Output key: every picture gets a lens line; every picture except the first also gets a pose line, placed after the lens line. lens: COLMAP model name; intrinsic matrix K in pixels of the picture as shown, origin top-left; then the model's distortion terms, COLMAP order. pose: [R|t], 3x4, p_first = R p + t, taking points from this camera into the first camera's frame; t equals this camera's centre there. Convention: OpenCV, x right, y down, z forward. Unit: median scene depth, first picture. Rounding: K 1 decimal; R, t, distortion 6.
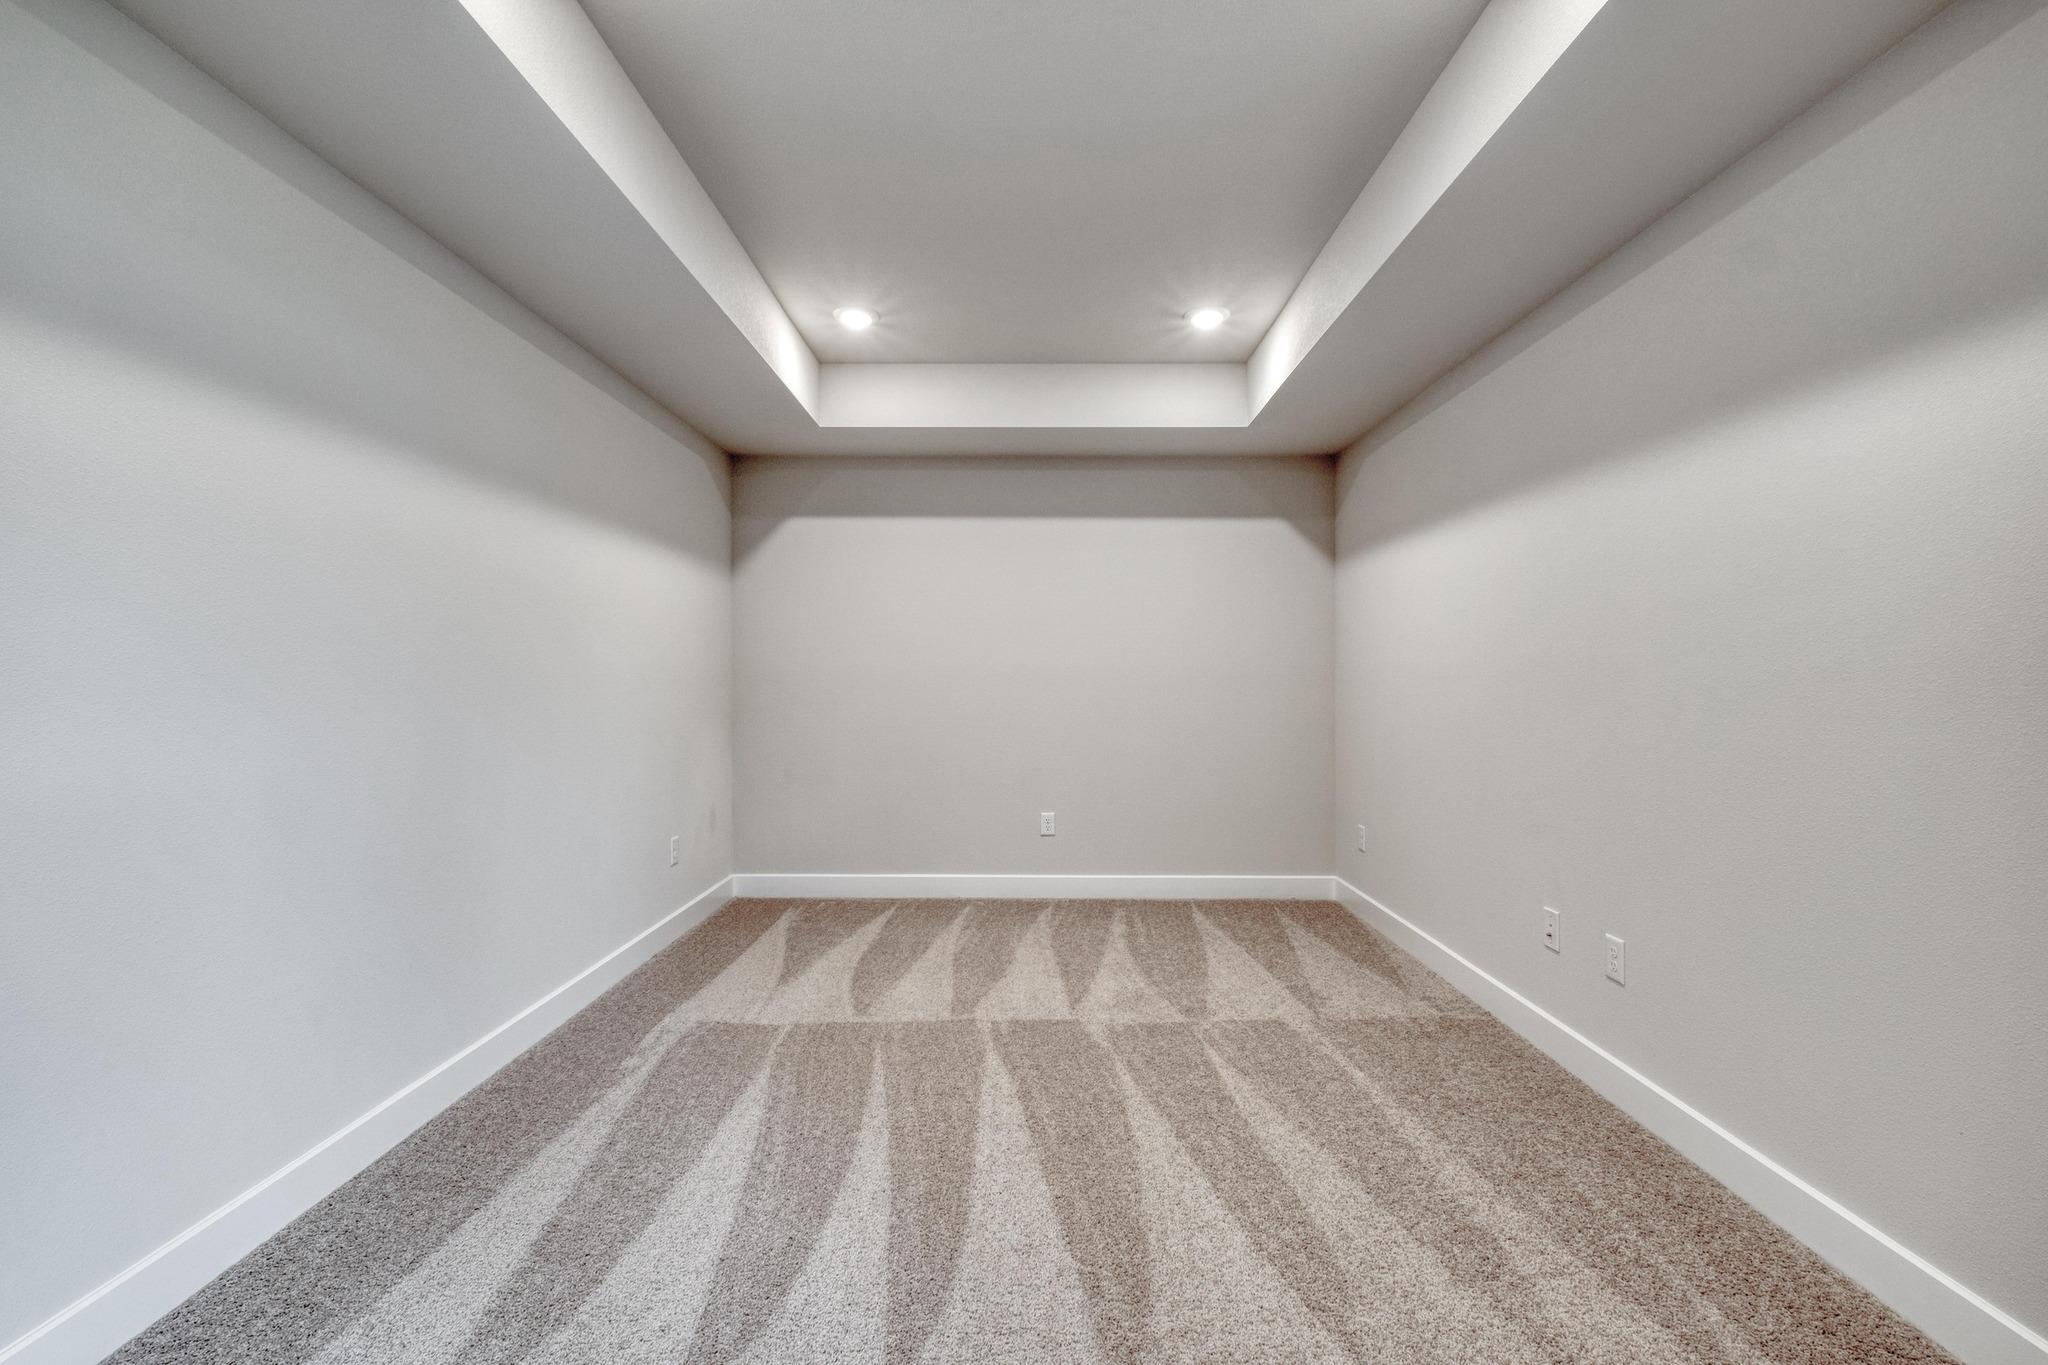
lens RADIAL K [[879.5, 0, 1024.8], [0, 879.5, 677.9], [0, 0, 1]] dist [0.008459, -0.004475]
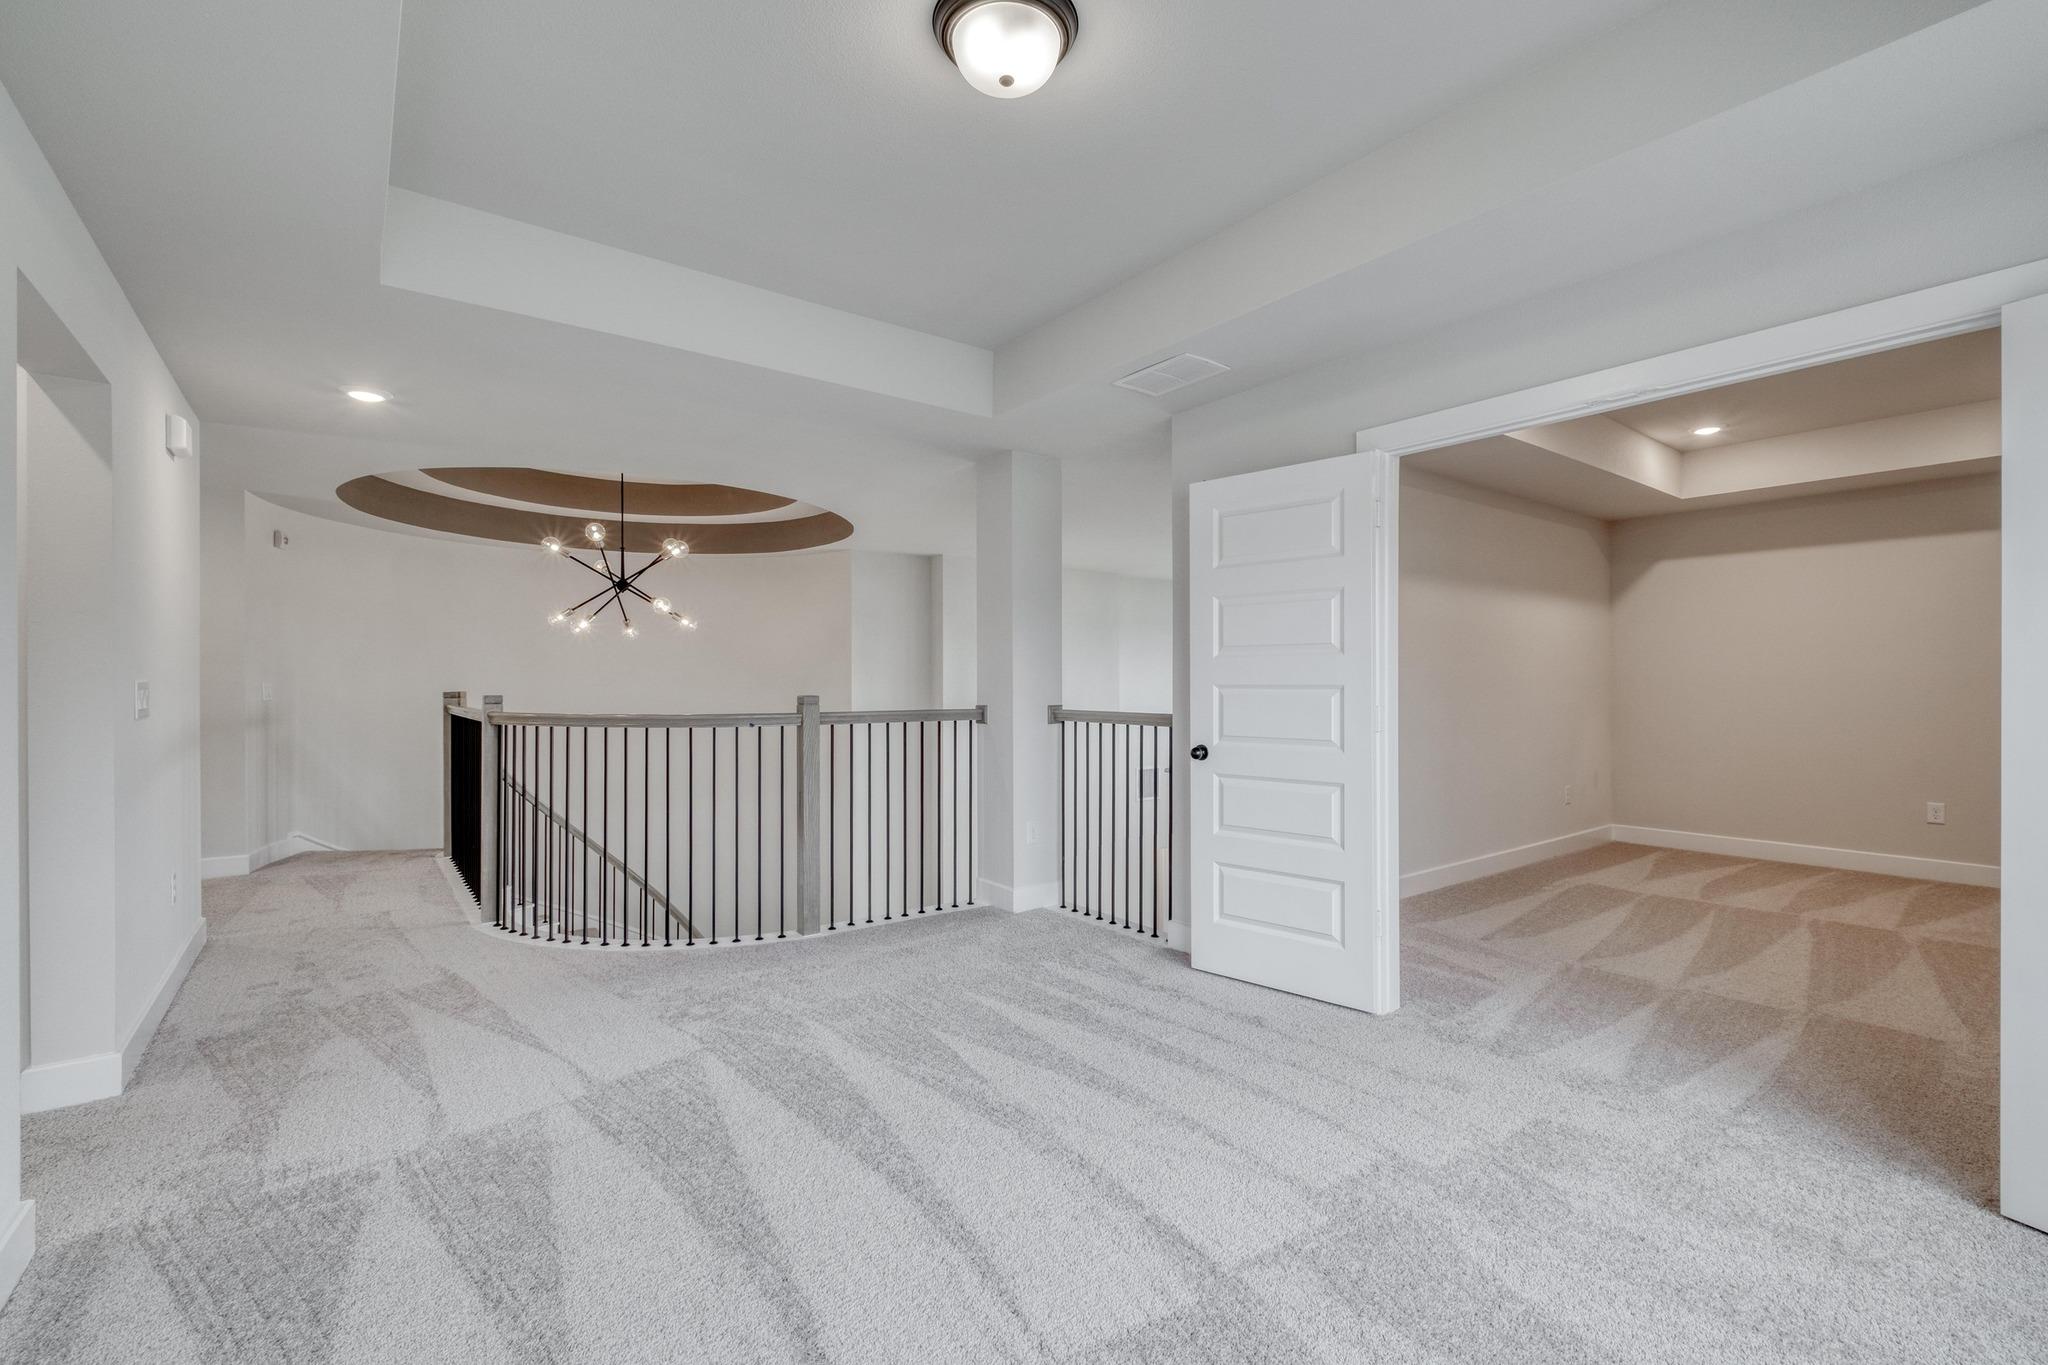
lens RADIAL K [[879.5, 0, 1022.8], [0, 879.5, 676.8], [0, 0, 1]] dist [0.008459, -0.004475]
pose [[0.611683, -0.001967, -0.791100, 0.251570], [-0.000066, 0.999997, -0.002537, -0.003450], [0.791103, 0.001604, 0.611681, -0.732958]]
